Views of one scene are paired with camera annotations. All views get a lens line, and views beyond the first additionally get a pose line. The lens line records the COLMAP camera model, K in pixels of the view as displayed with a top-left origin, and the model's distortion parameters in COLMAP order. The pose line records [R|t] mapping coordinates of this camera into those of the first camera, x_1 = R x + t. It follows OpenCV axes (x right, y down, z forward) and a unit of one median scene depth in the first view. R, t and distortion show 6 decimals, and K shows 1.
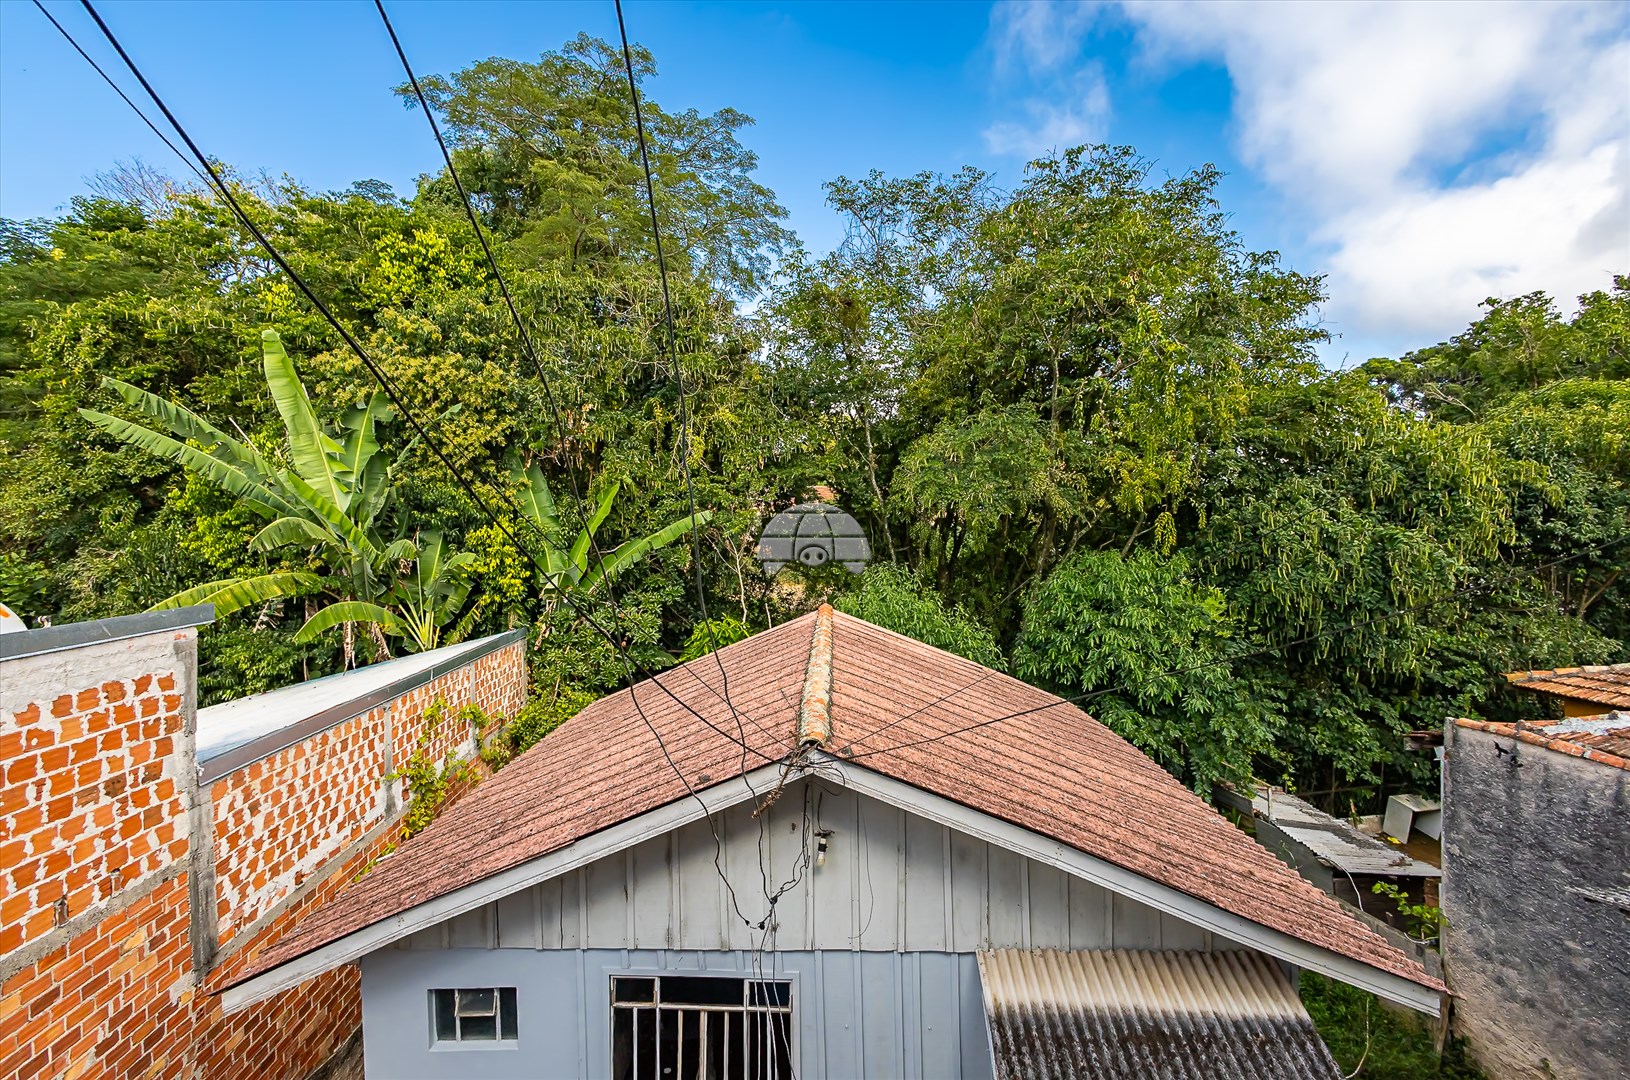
lens RADIAL K [[755.2, 0, 815.7], [0, 755.2, 518.6], [0, 0, 1]] dist [0.007502, -0.003995]
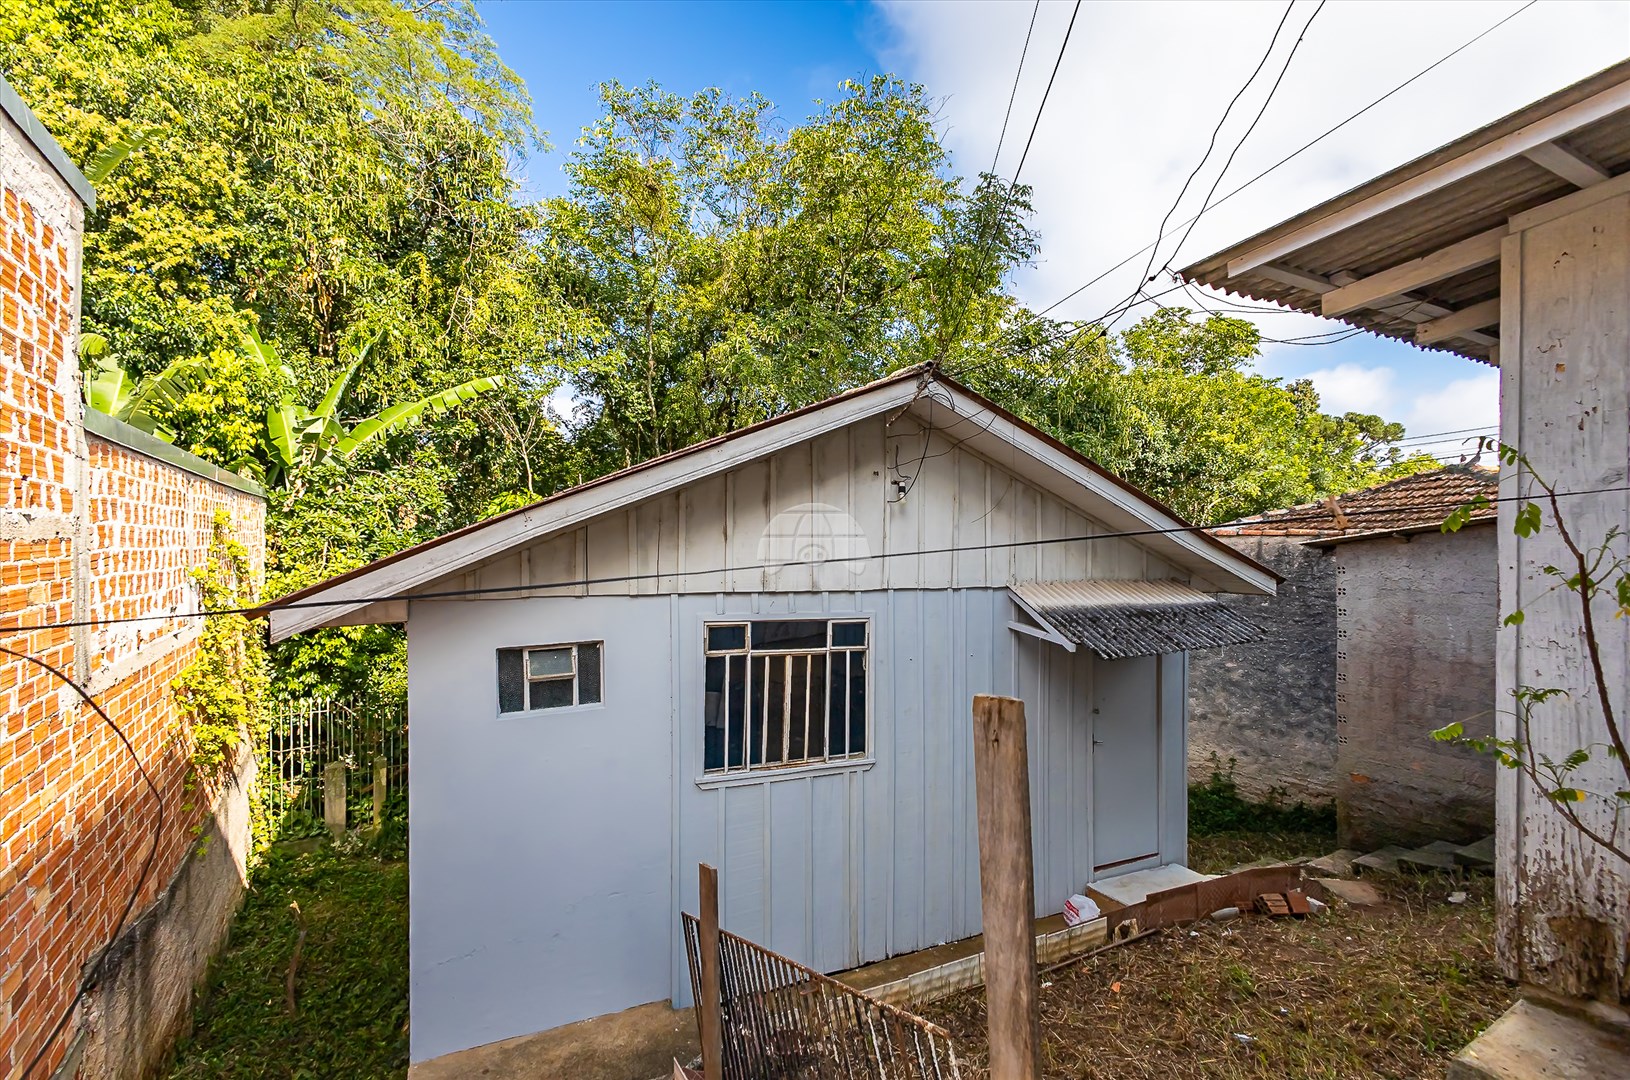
lens RADIAL K [[755.2, 0, 813.2], [0, 755.2, 523.4], [0, 0, 1]] dist [0.007502, -0.003995]
pose [[0.890072, 0.029294, 0.454878, -0.291056], [-0.018427, 0.999429, -0.028306, 0.248441], [-0.455447, 0.016812, 0.890104, 0.038811]]
